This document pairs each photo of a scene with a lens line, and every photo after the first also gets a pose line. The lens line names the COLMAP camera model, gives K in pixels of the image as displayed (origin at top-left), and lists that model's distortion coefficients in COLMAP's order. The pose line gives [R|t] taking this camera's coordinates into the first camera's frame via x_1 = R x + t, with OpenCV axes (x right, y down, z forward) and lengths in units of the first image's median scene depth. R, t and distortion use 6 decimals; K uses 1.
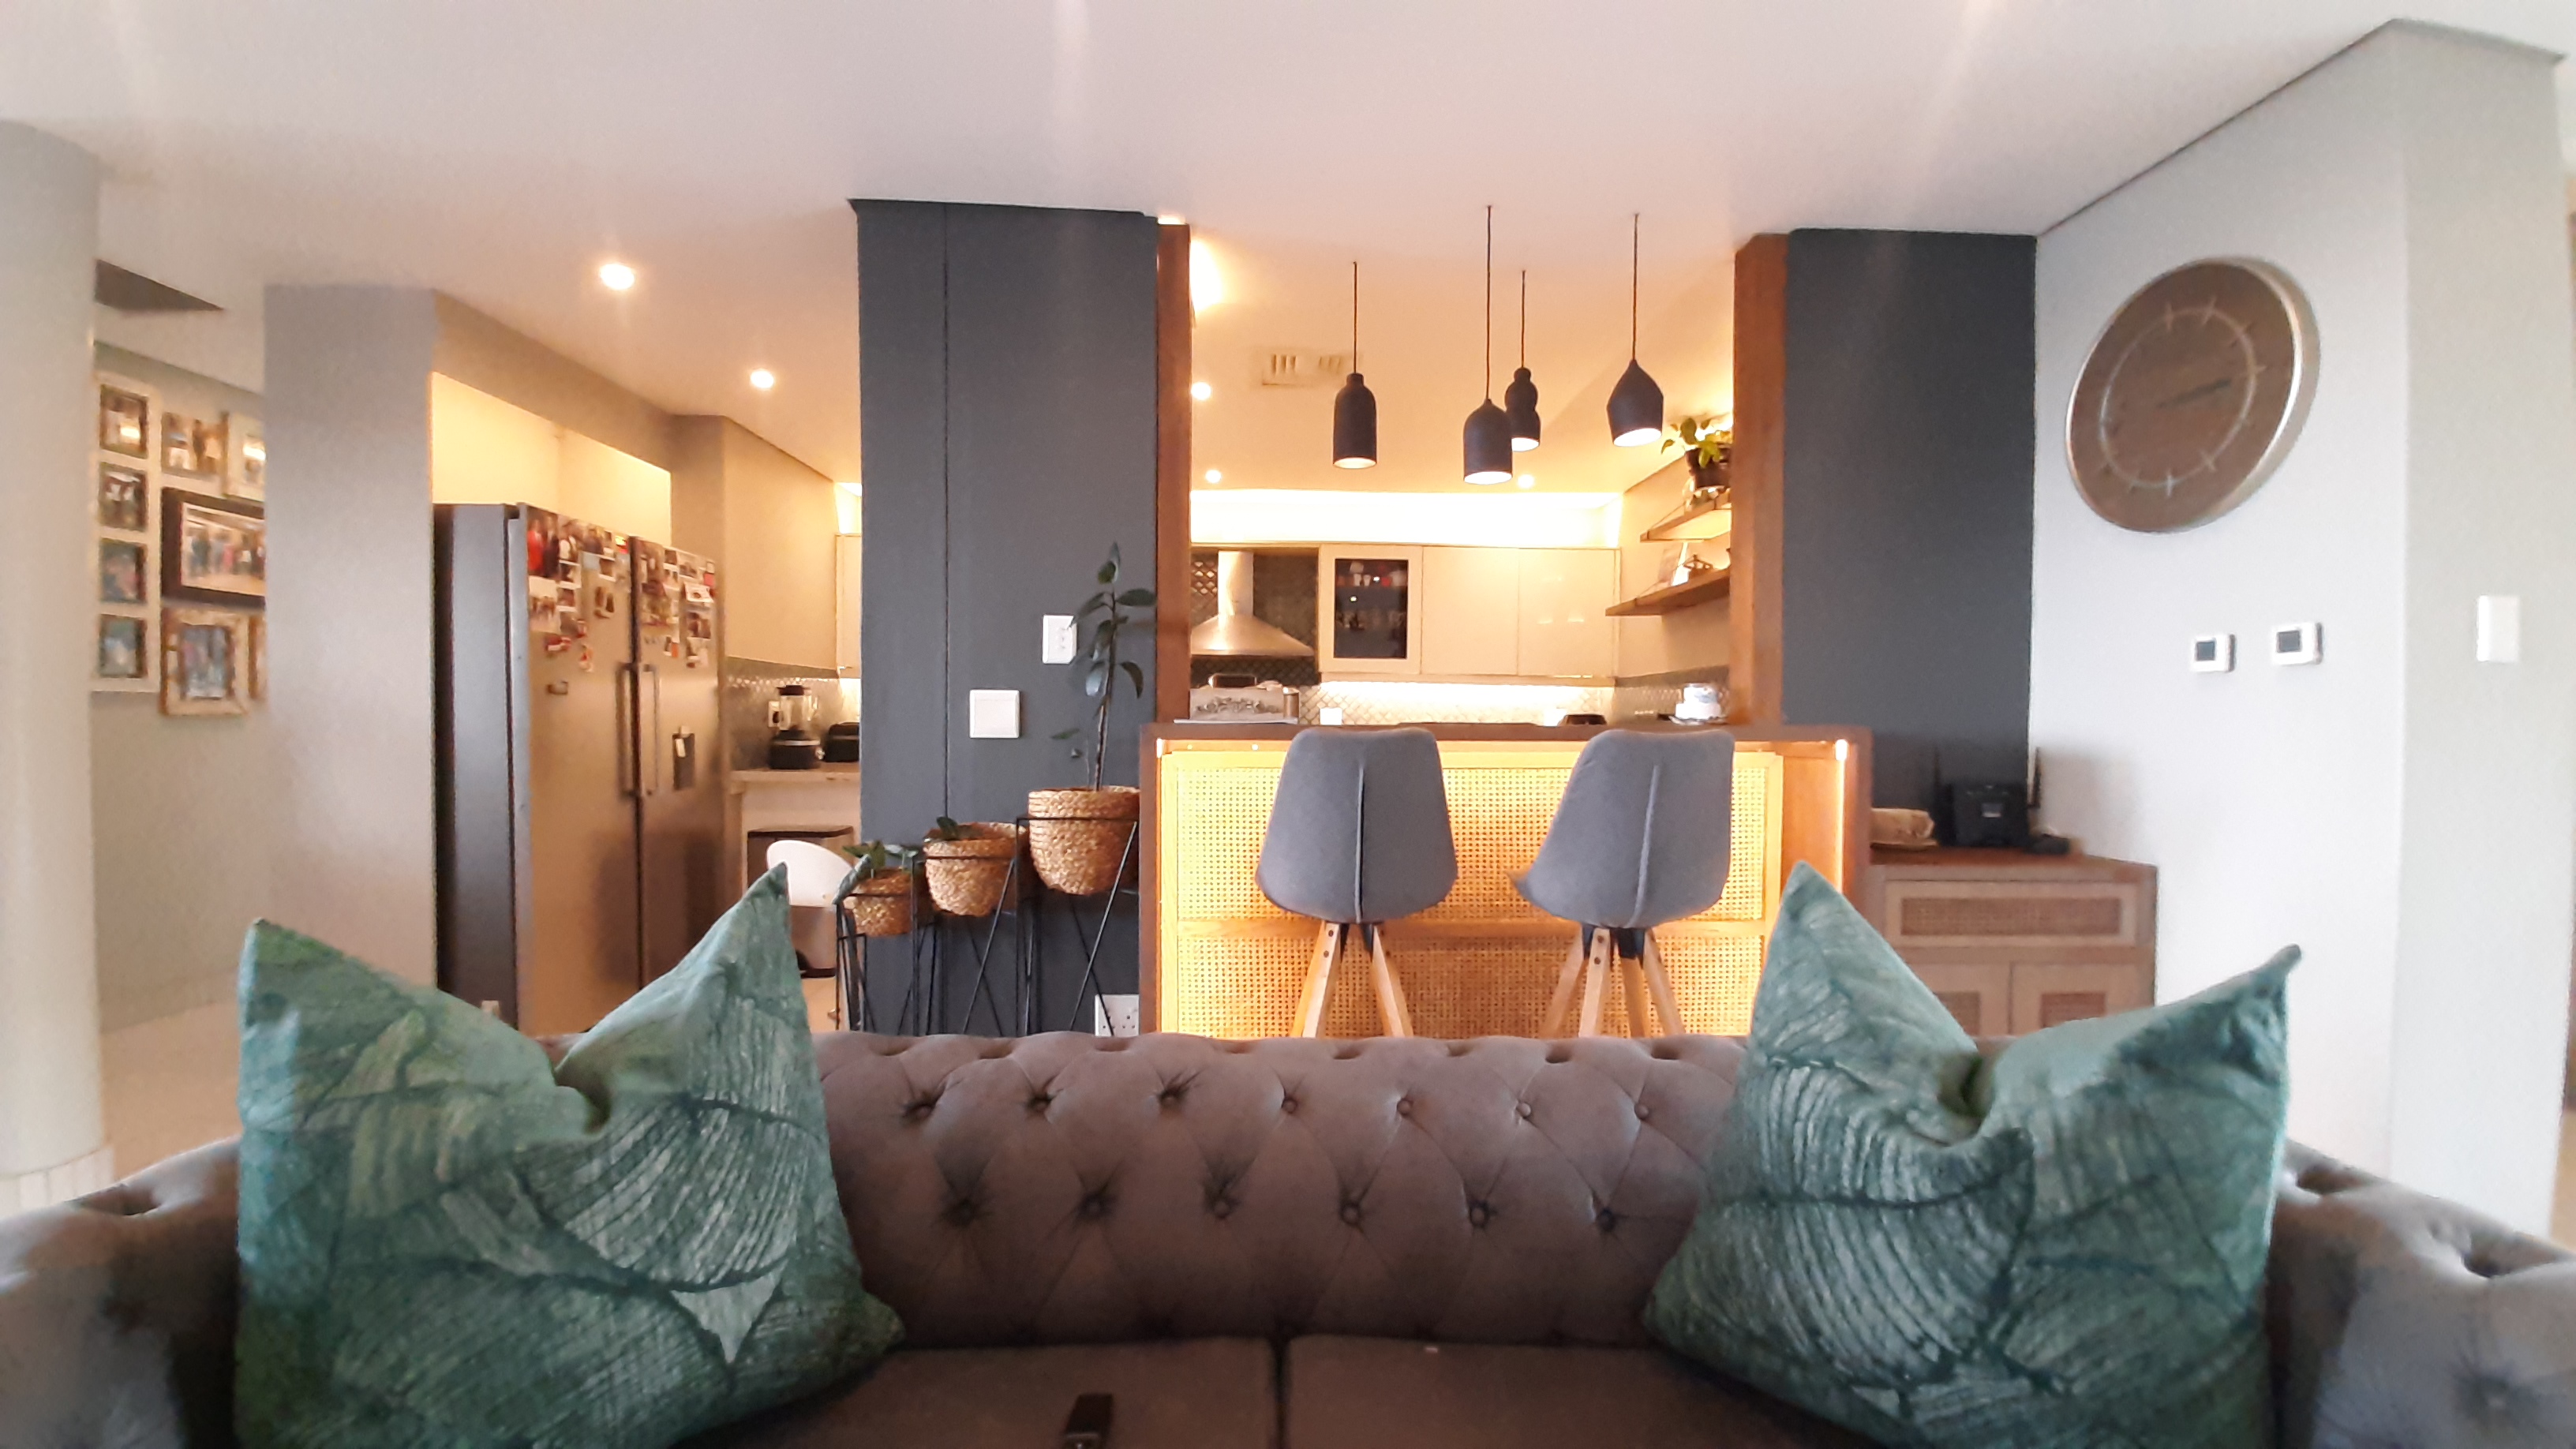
lens RADIAL K [[1002.5, 0, 1288.3], [0, 1002.5, 744.5], [0, 0, 1]] dist [0.007382, -0.010614]
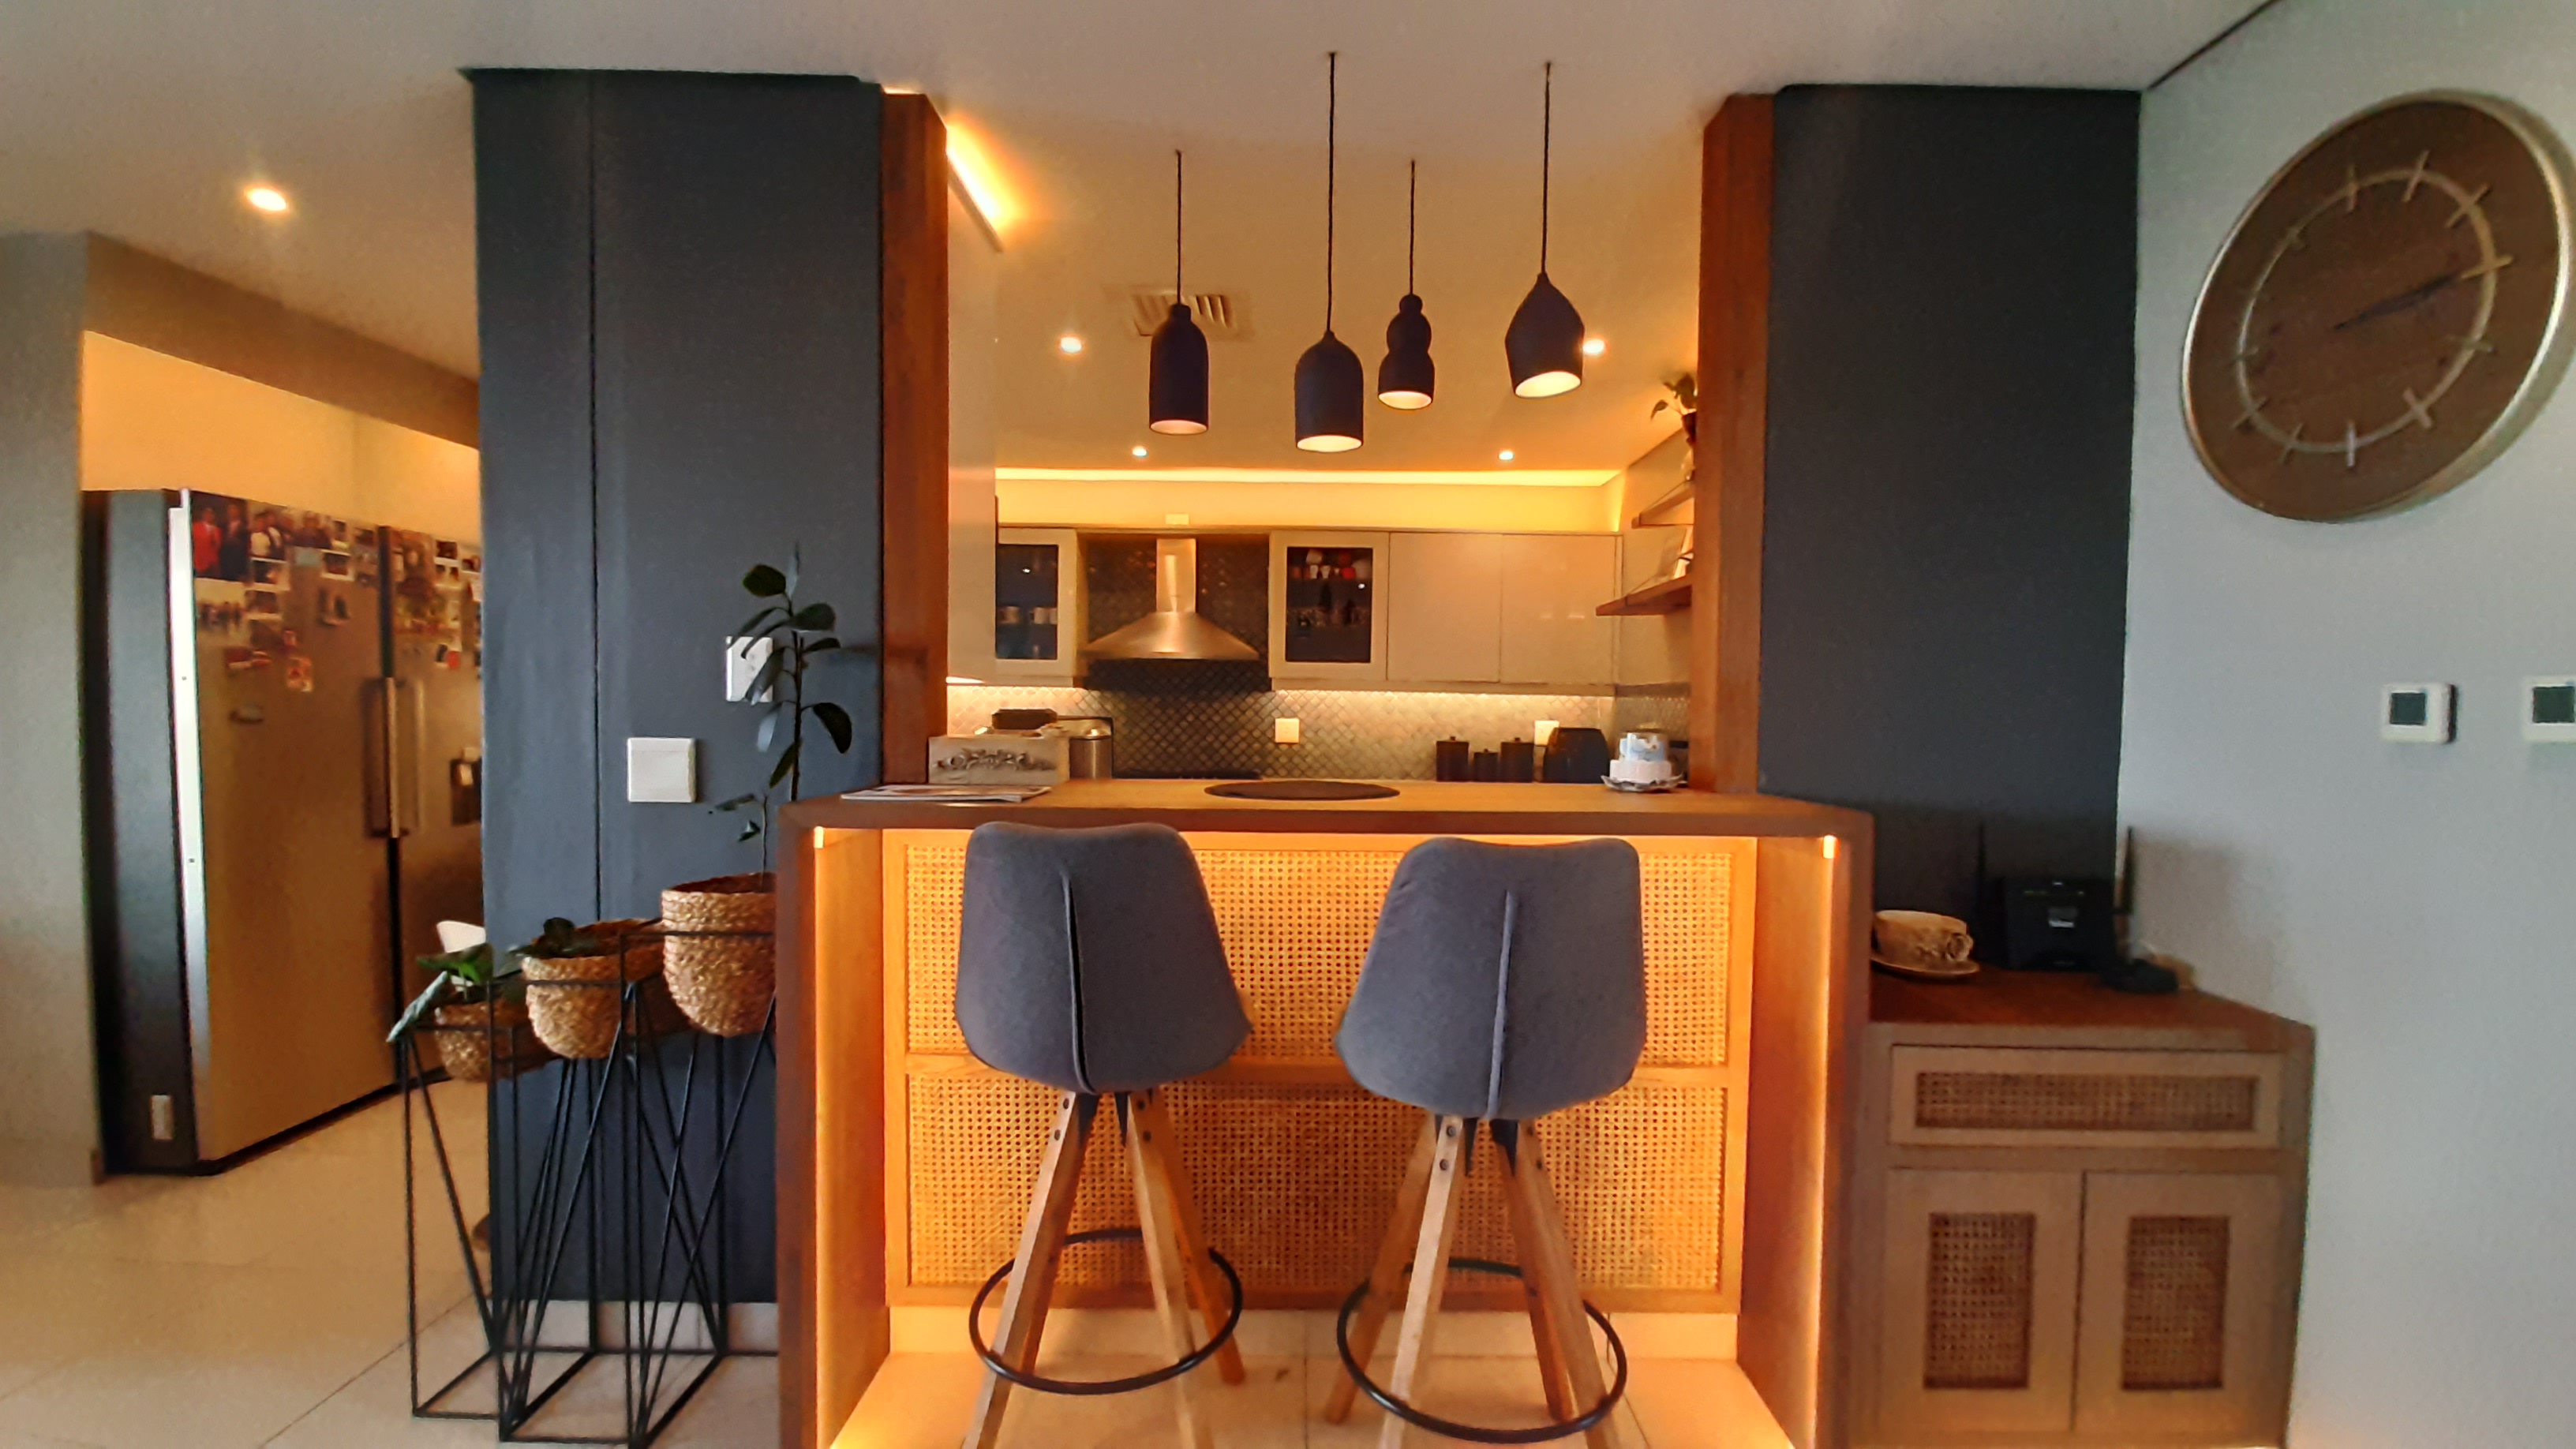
lens RADIAL K [[1002.5, 0, 1291.5], [0, 1002.5, 741.9], [0, 0, 1]] dist [0.007382, -0.010614]
pose [[0.998813, 0.008101, -0.048027, 0.192877], [-0.007356, 0.999850, 0.015678, -0.062281], [0.048147, -0.015306, 0.998723, 0.270221]]
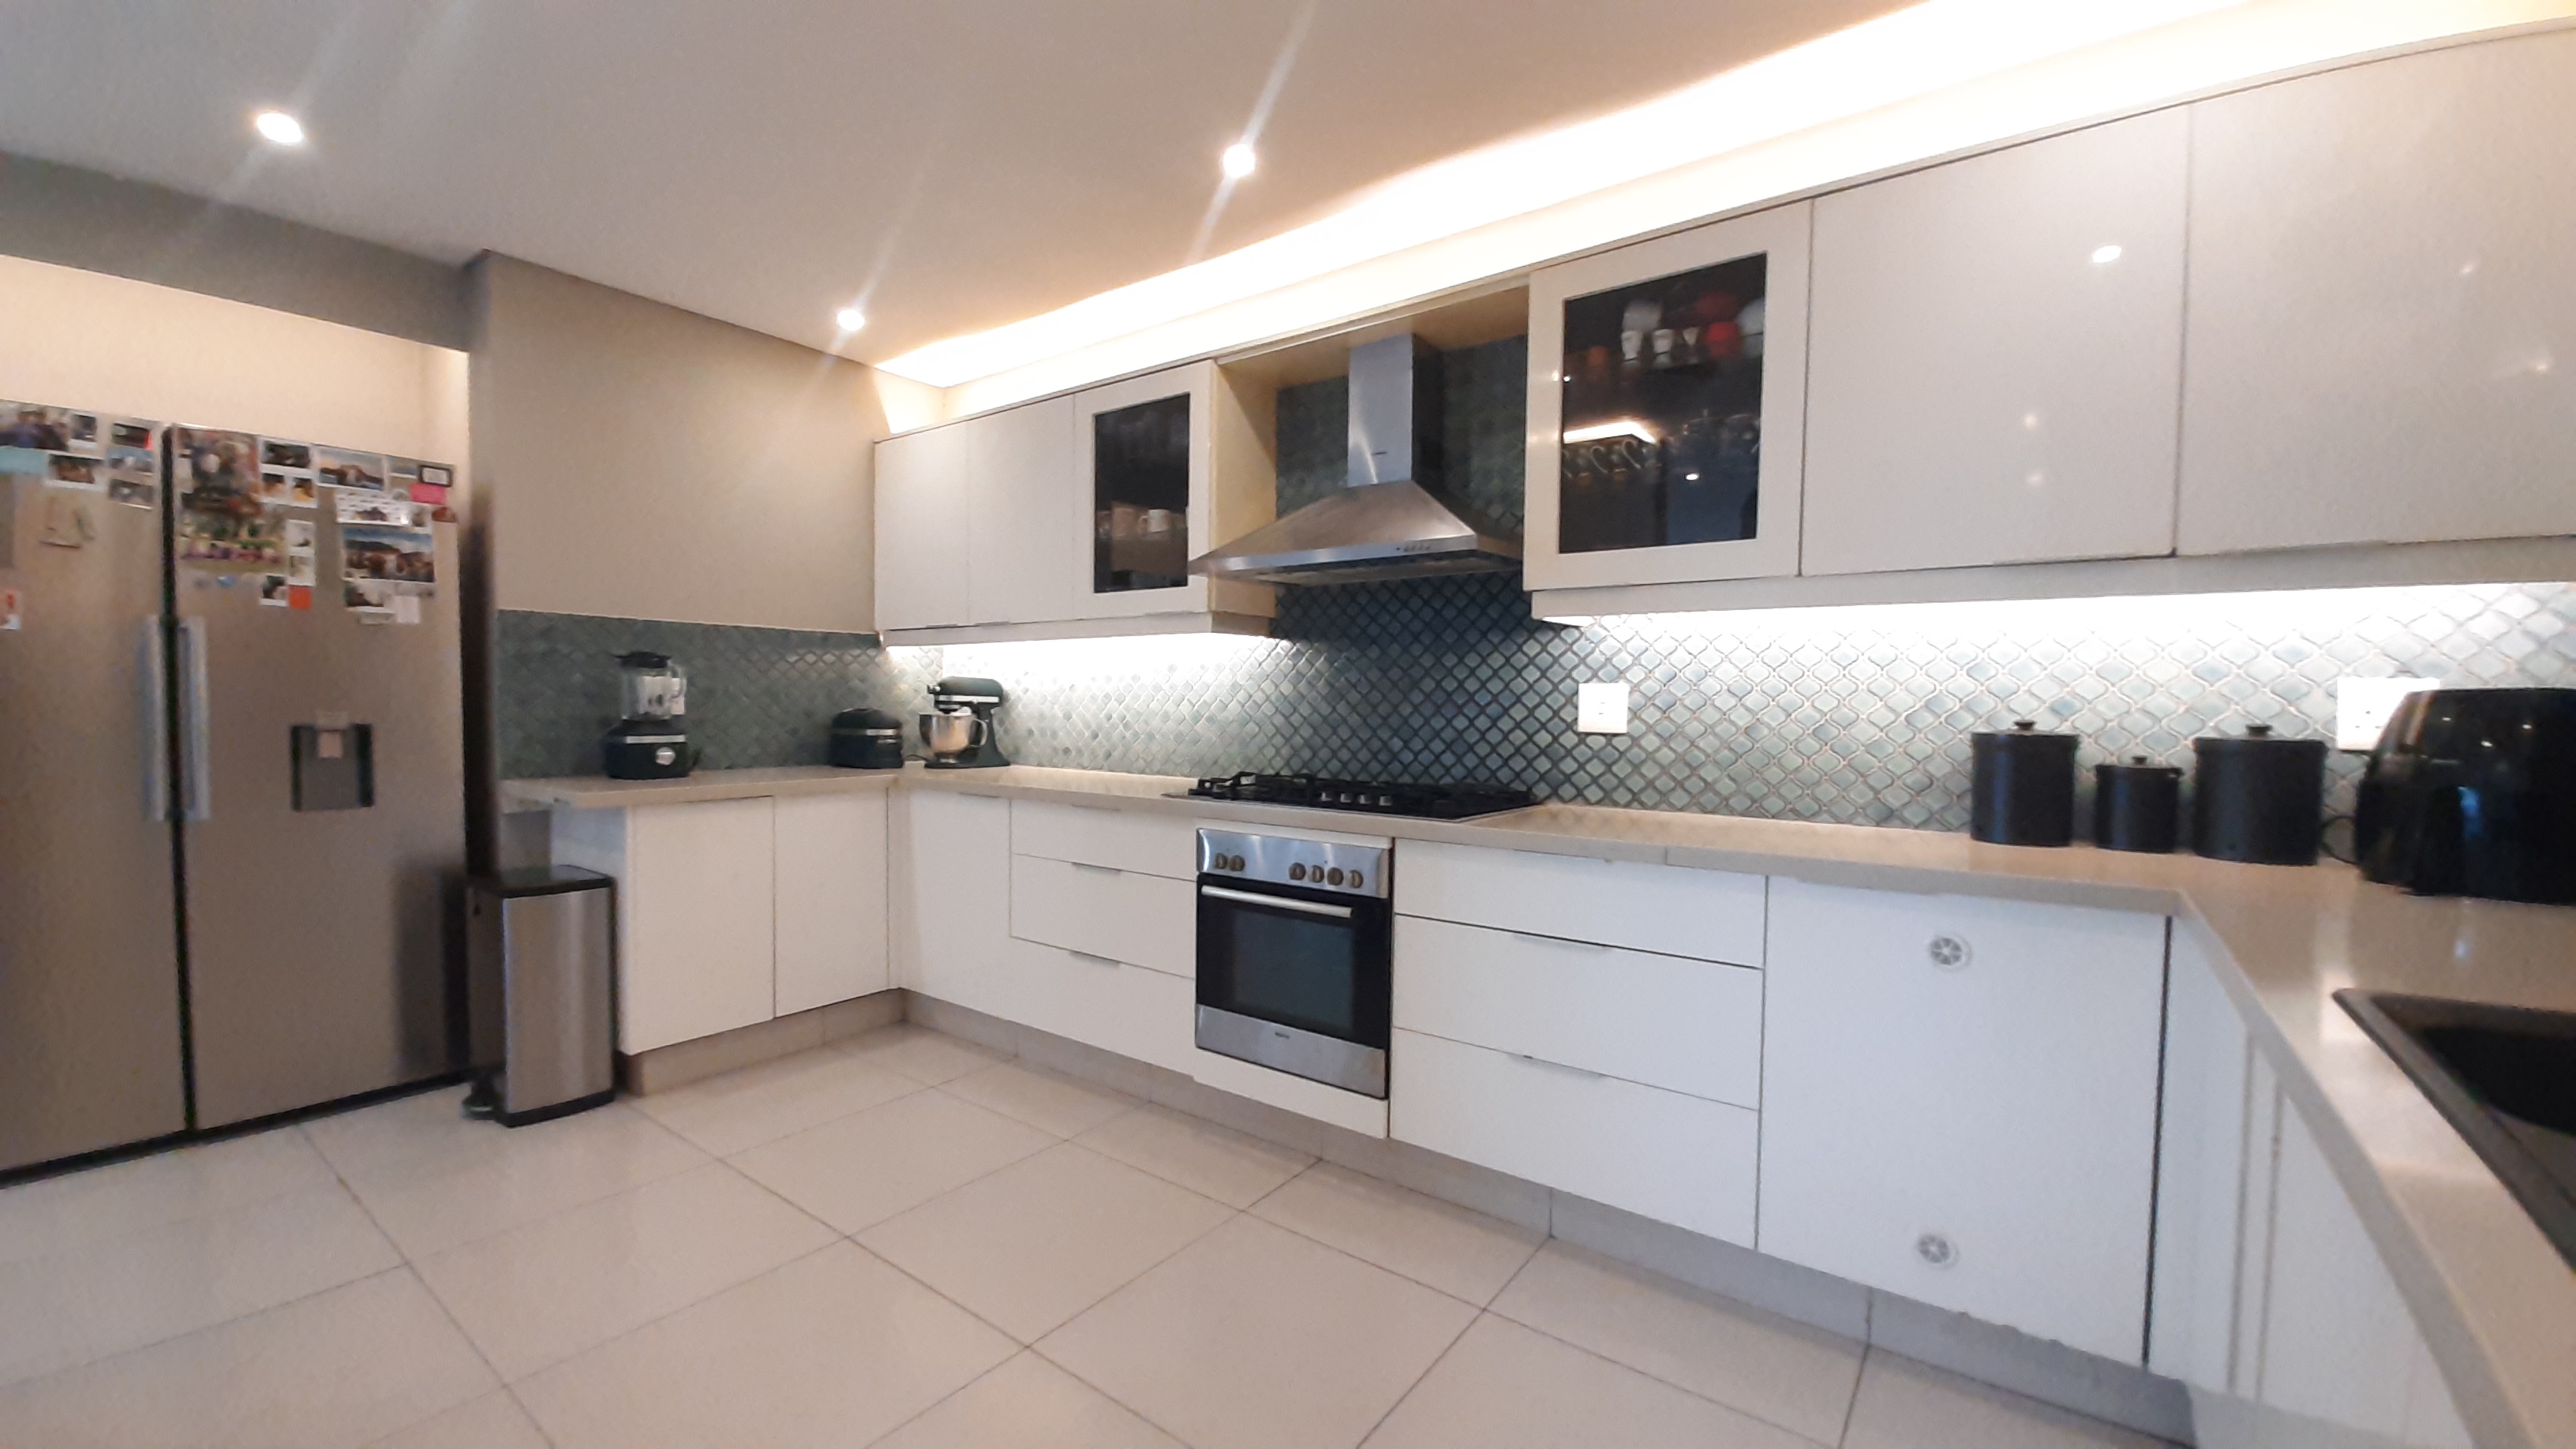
lens RADIAL K [[1002.5, 0, 1293.6], [0, 1002.5, 747.2], [0, 0, 1]] dist [0.007382, -0.010614]
pose [[0.778149, 0.028716, -0.627423, 0.447280], [-0.019967, 0.999580, 0.020986, -0.031876], [0.627763, -0.003802, 0.778396, 1.284329]]
